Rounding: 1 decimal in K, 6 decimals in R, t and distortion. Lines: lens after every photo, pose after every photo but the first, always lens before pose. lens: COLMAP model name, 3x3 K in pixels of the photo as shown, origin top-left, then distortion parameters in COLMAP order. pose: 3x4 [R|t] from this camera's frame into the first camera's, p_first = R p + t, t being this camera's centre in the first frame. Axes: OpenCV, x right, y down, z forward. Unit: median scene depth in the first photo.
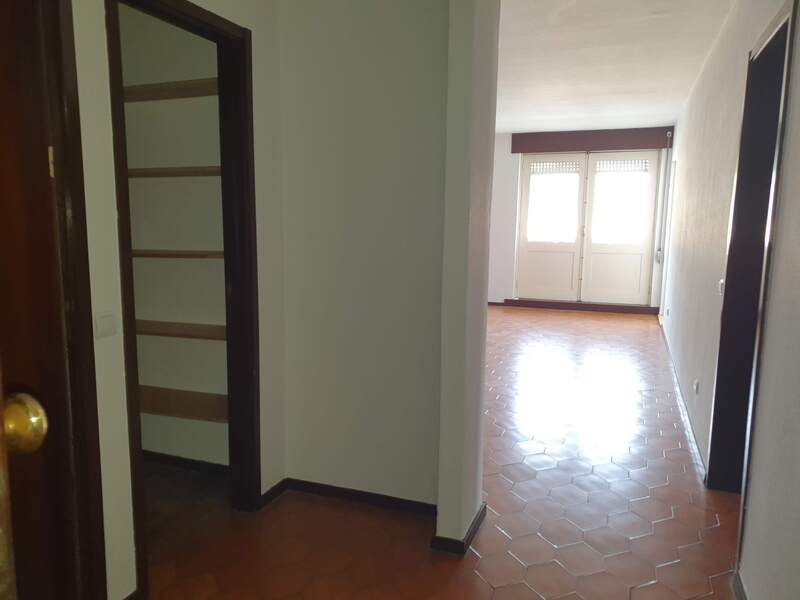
lens RADIAL K [[624.4, 0, 400.0], [0, 624.4, 300.0], [0, 0, 1]] dist [-0.007293, -0.002435]
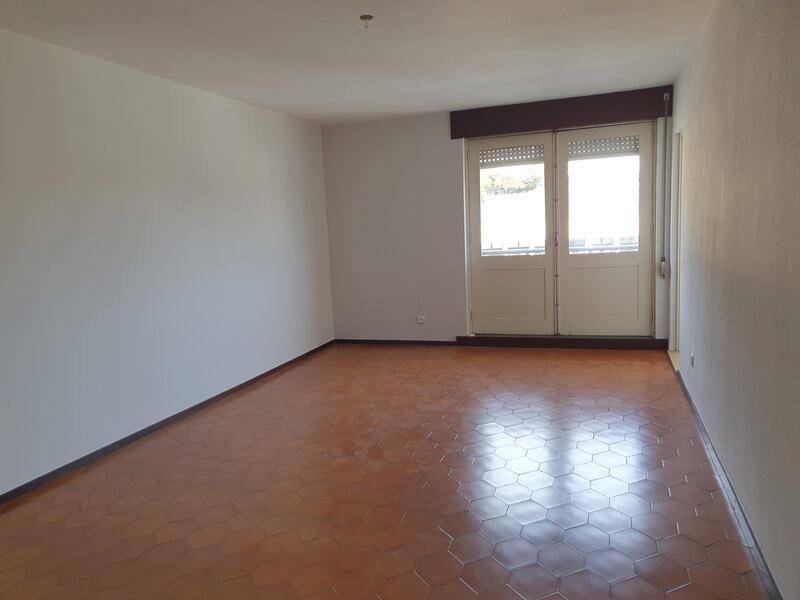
lens RADIAL K [[593.9, 0, 400.0], [0, 593.9, 300.0], [0, 0, 1]] dist [0.006420, 0.000936]
pose [[0.997790, -0.065516, 0.011103, 0.100550], [0.065550, 0.997846, -0.002741, -0.050040], [-0.010899, 0.003463, 0.999935, 0.309683]]
